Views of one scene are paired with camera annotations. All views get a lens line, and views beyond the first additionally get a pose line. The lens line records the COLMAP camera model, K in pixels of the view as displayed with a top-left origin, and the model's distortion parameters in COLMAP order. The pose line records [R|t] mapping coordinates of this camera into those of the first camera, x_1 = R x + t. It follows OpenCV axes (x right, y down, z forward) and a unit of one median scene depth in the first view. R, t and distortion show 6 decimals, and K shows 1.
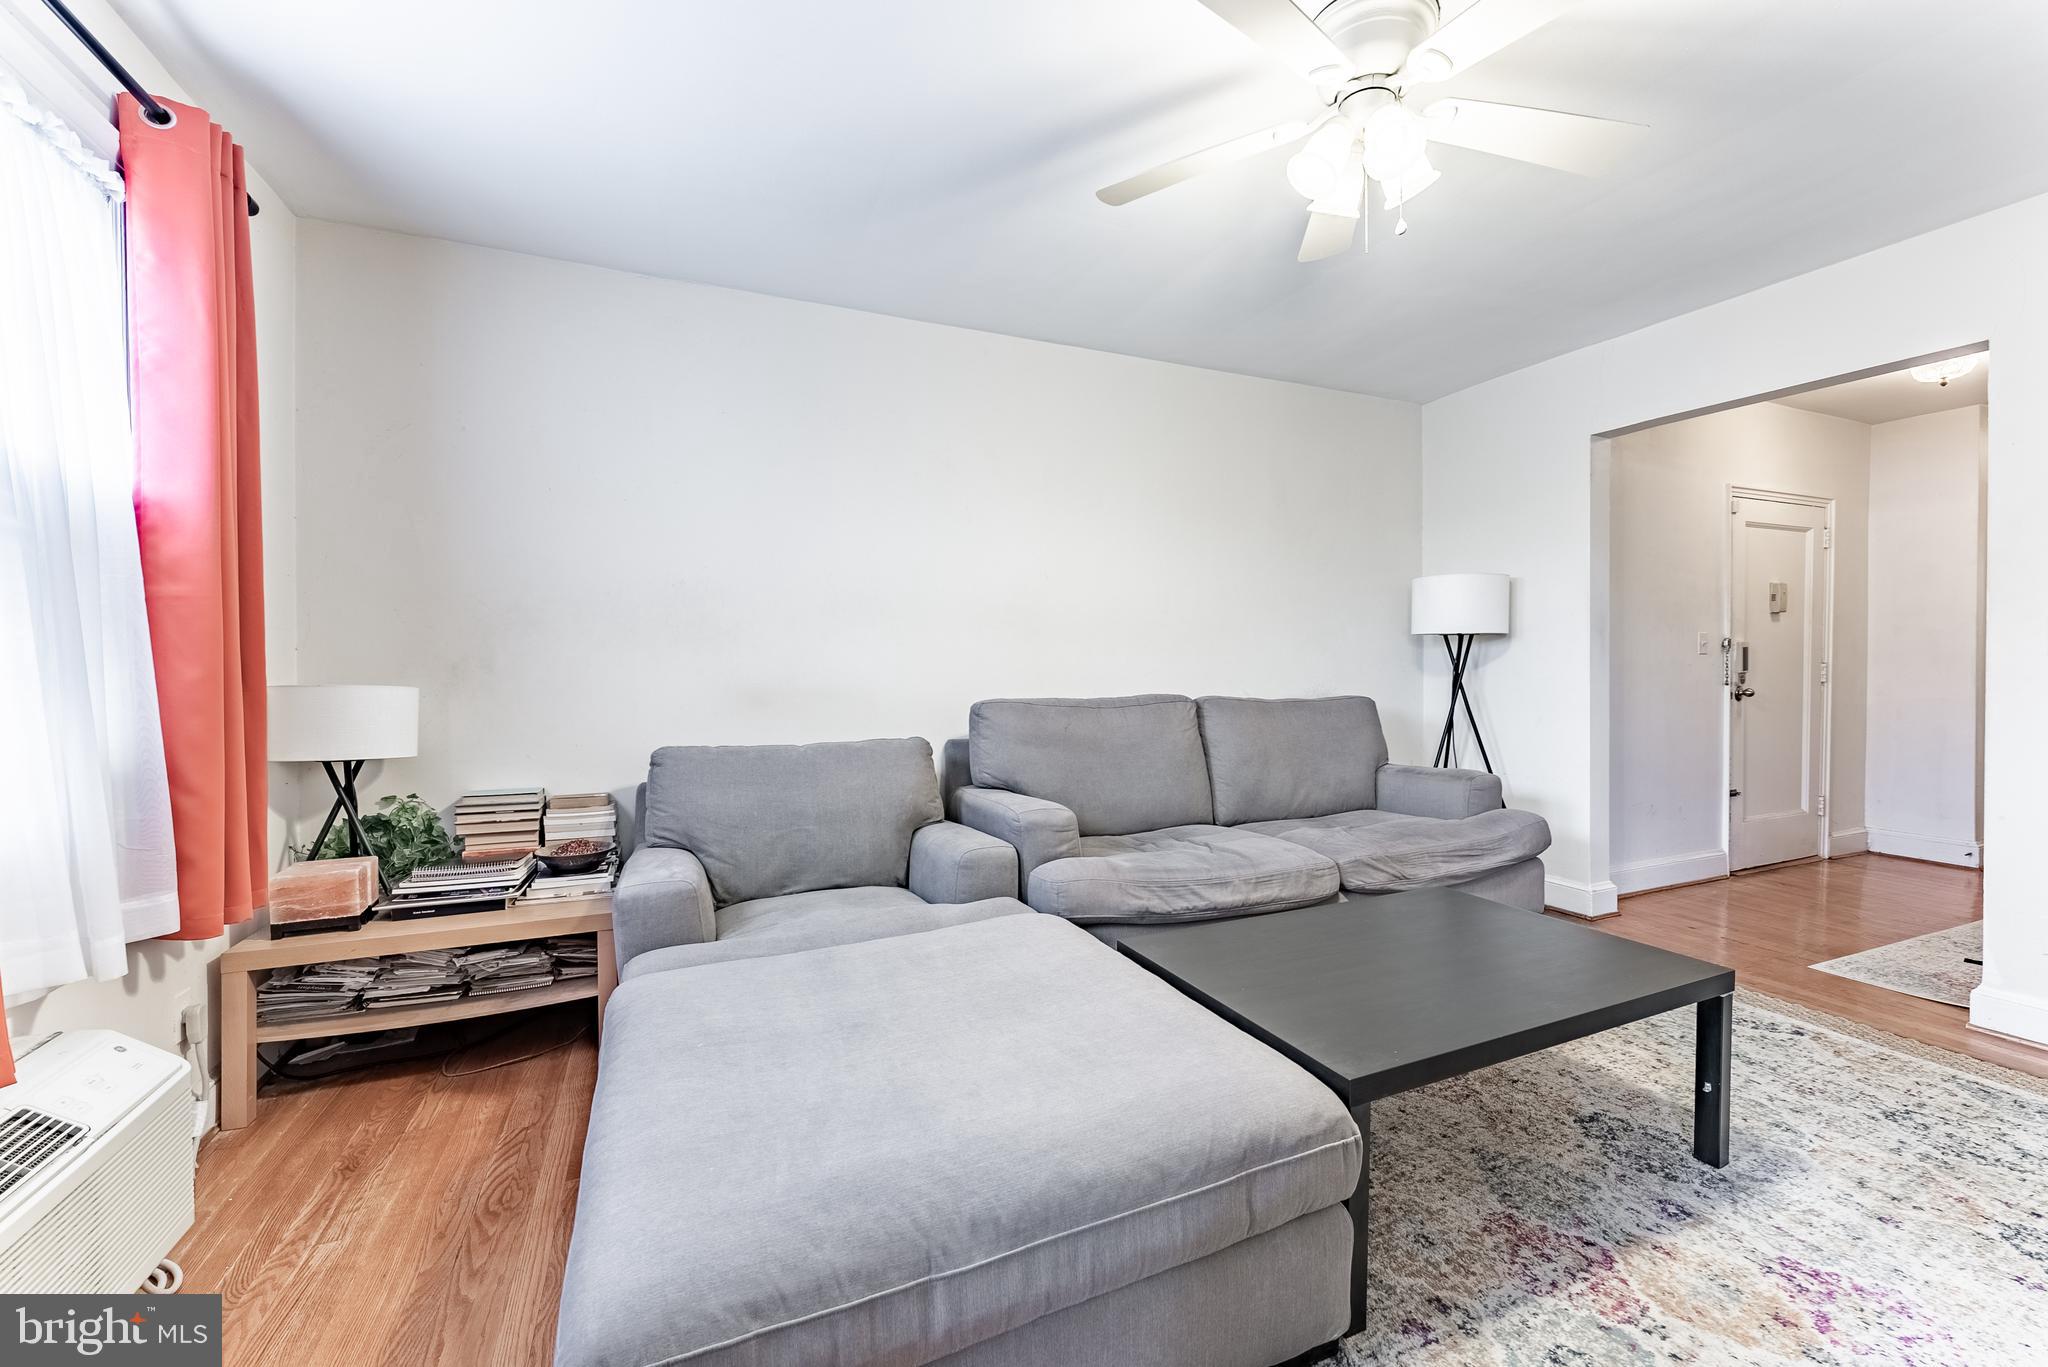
lens RADIAL K [[829.5, 0, 1040.2], [0, 829.5, 683.1], [0, 0, 1]] dist [0.000621, 0.000279]
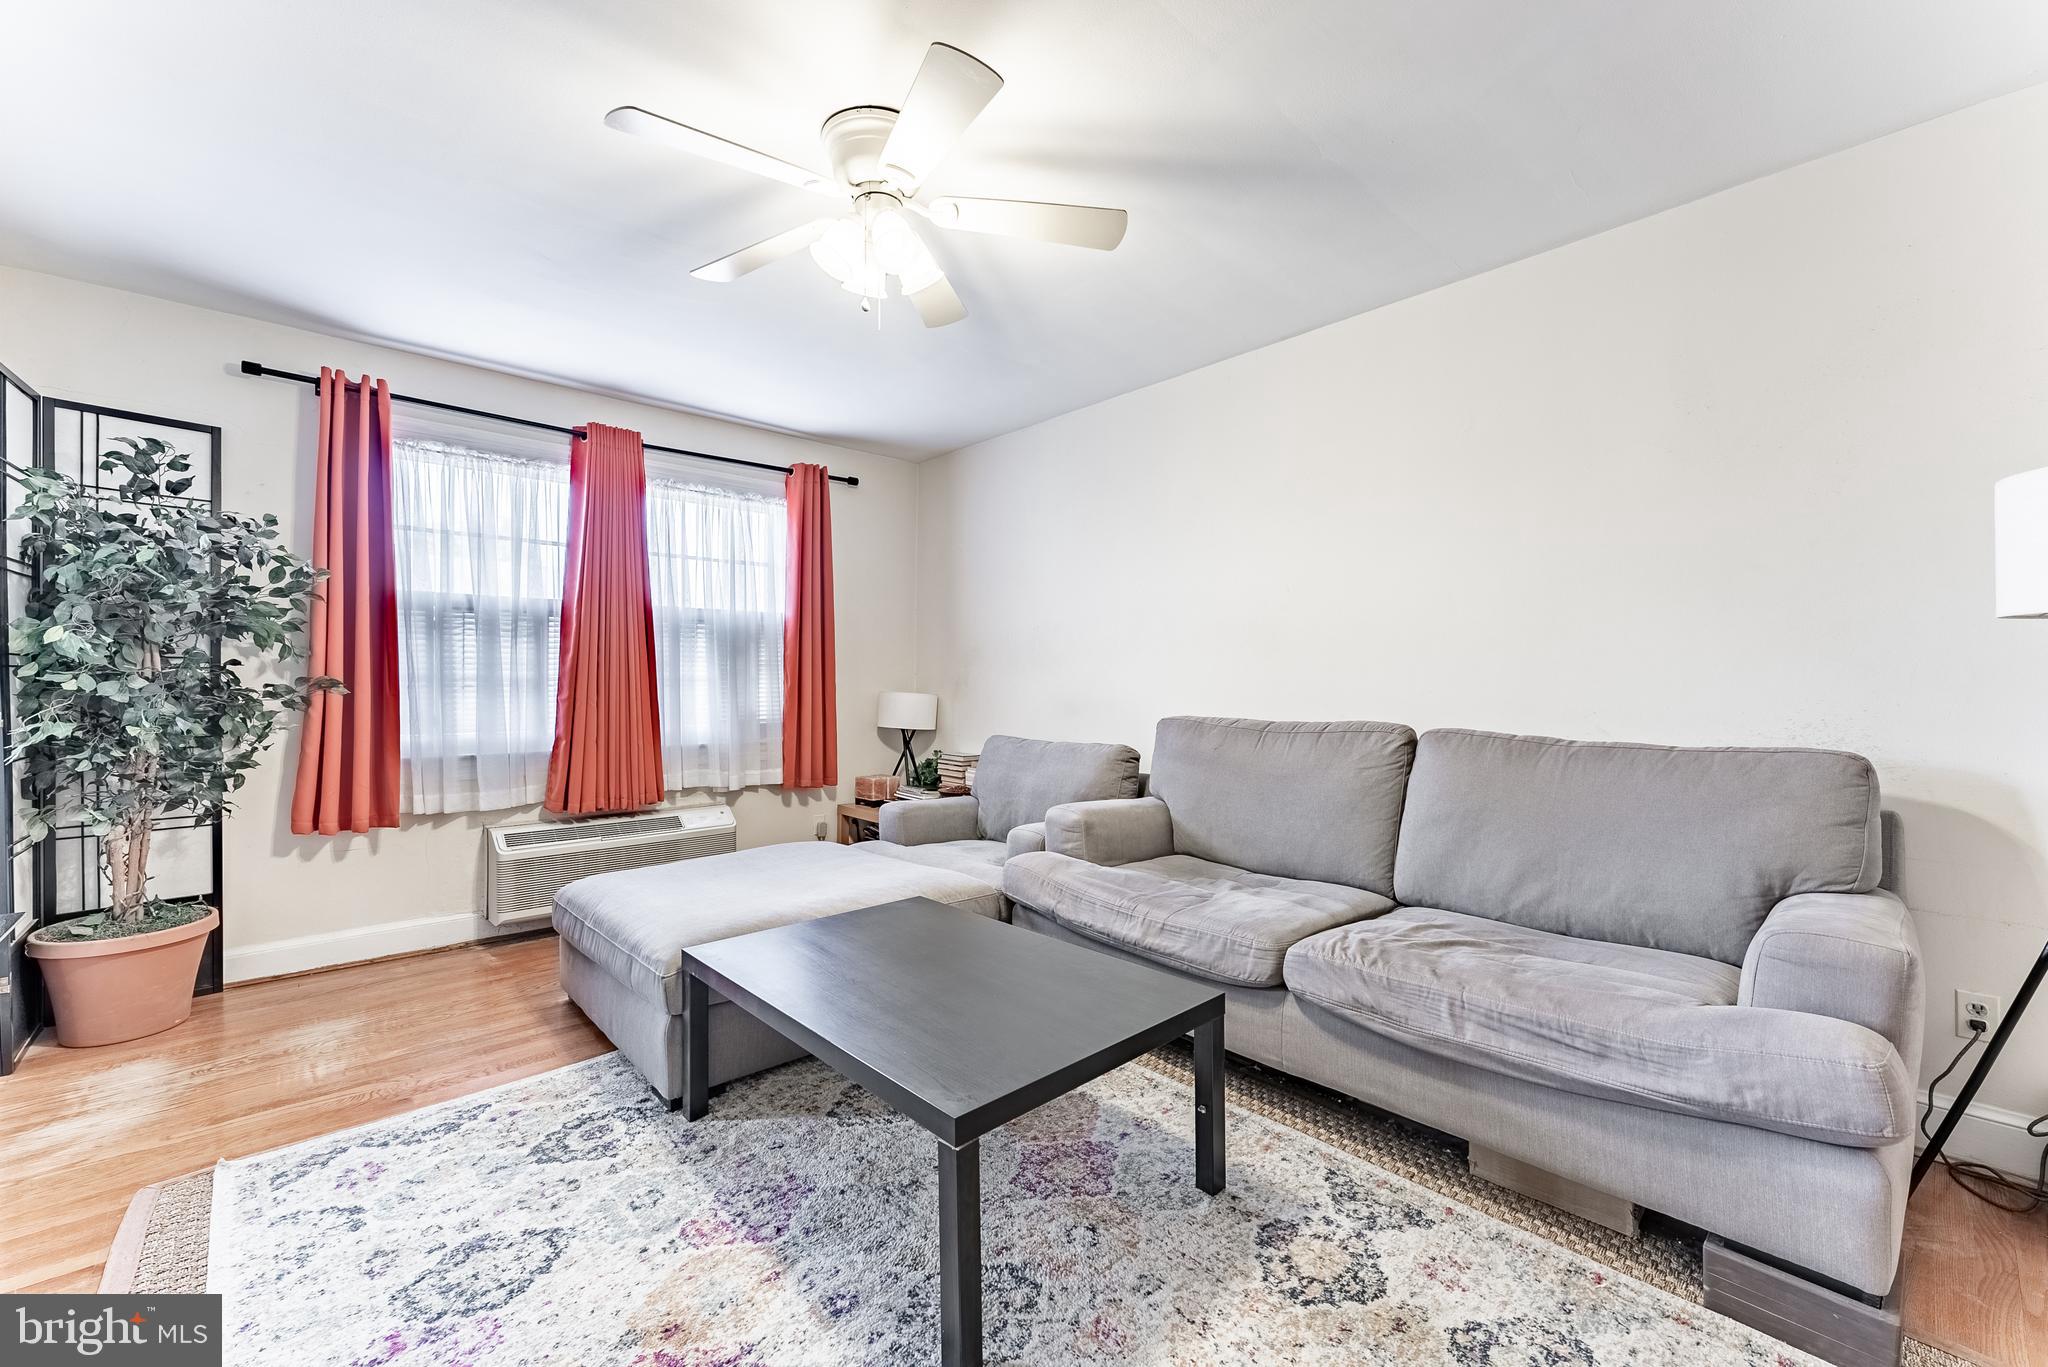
lens RADIAL K [[829.5, 0, 1020.2], [0, 829.5, 680.7], [0, 0, 1]] dist [0.000621, 0.000279]
pose [[0.312134, 0.004063, -0.950029, 1.125268], [-0.026163, 0.999648, -0.004320, -0.020415], [0.949678, 0.026204, 0.312131, 0.602154]]
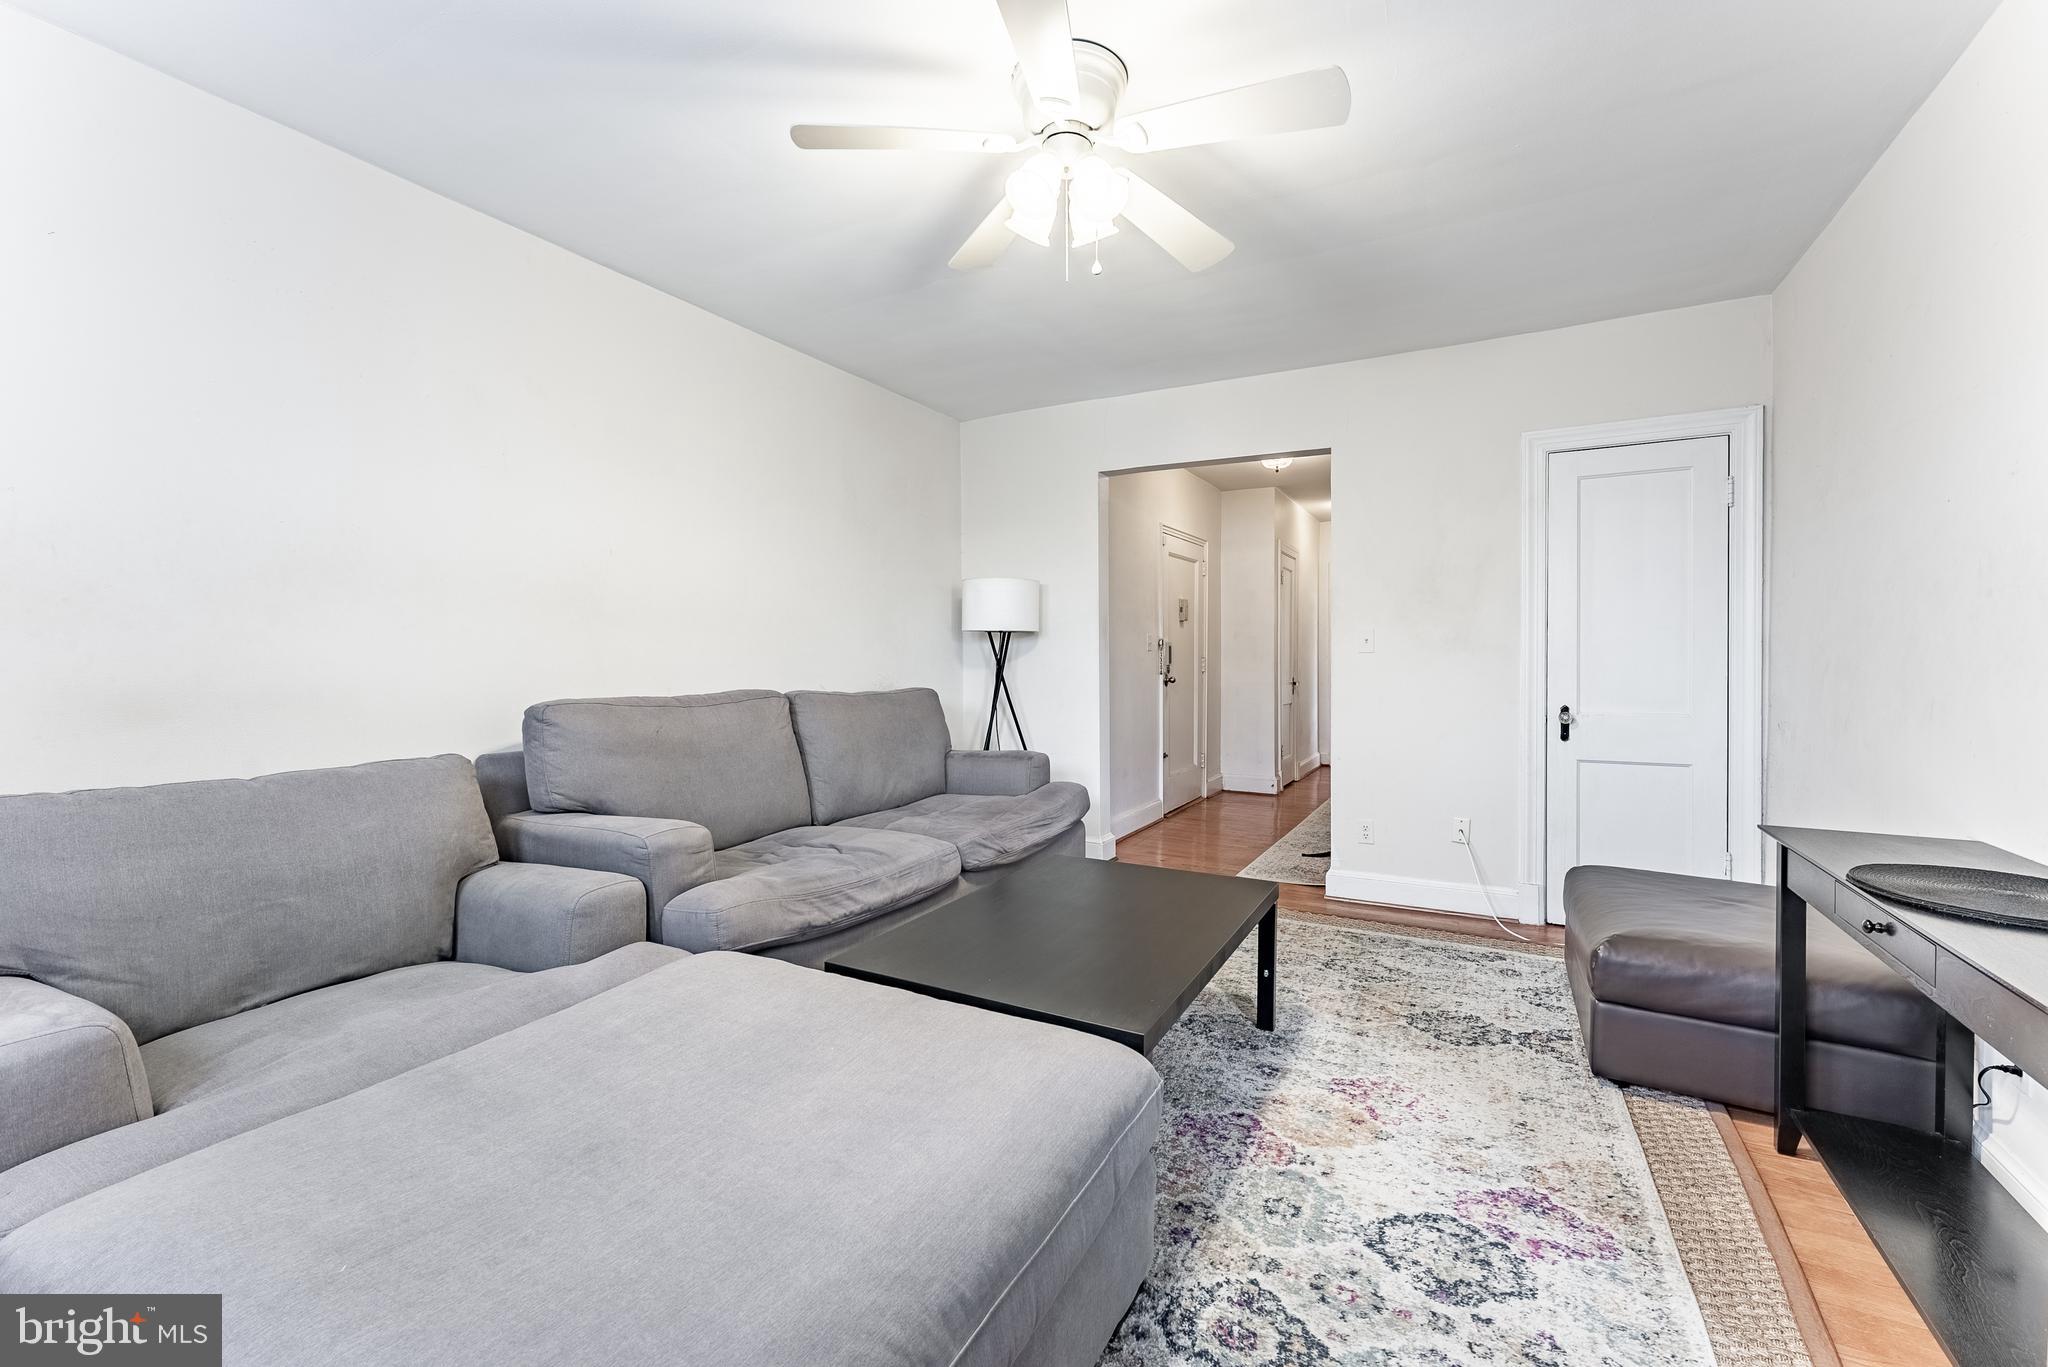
lens RADIAL K [[829.5, 0, 1041.3], [0, 829.5, 674.5], [0, 0, 1]] dist [0.000621, 0.000279]
pose [[0.794072, -0.008946, 0.607757, -0.219487], [0.010349, 0.999946, 0.001197, -0.001592], [-0.607735, 0.005340, 0.794122, 0.111680]]
